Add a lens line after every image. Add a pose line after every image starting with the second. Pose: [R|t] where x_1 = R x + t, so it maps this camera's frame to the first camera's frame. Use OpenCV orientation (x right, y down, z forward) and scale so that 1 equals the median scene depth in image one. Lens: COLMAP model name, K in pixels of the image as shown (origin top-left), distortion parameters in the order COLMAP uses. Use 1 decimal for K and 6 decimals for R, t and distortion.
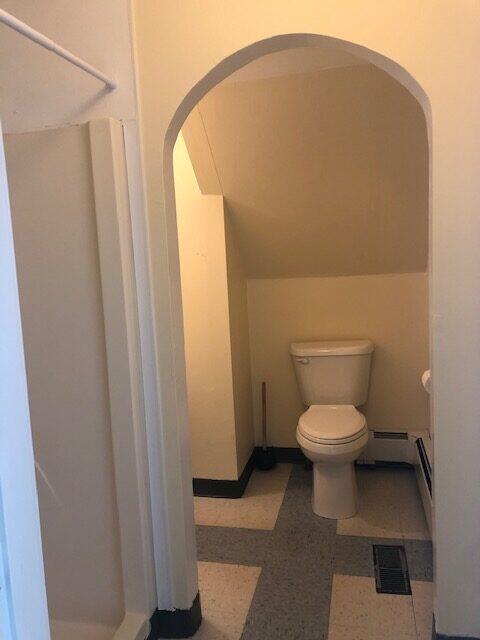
lens RADIAL K [[524.2, 0, 240.0], [0, 524.2, 320.0], [0, 0, 1]] dist [0.002781, 0.000298]
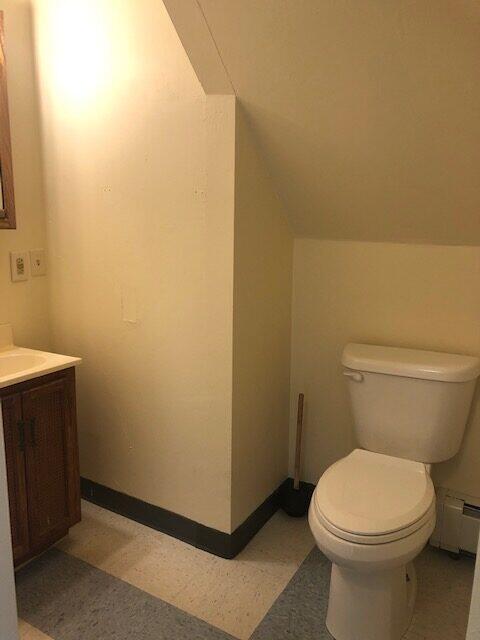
lens RADIAL K [[499.0, 0, 240.0], [0, 499.0, 320.0], [0, 0, 1]] dist [-0.007039, -0.001001]
pose [[0.945073, 0.126652, -0.301325, 0.162318], [-0.098565, 0.989392, 0.106720, -0.038794], [0.311645, -0.071158, 0.947530, 0.398946]]
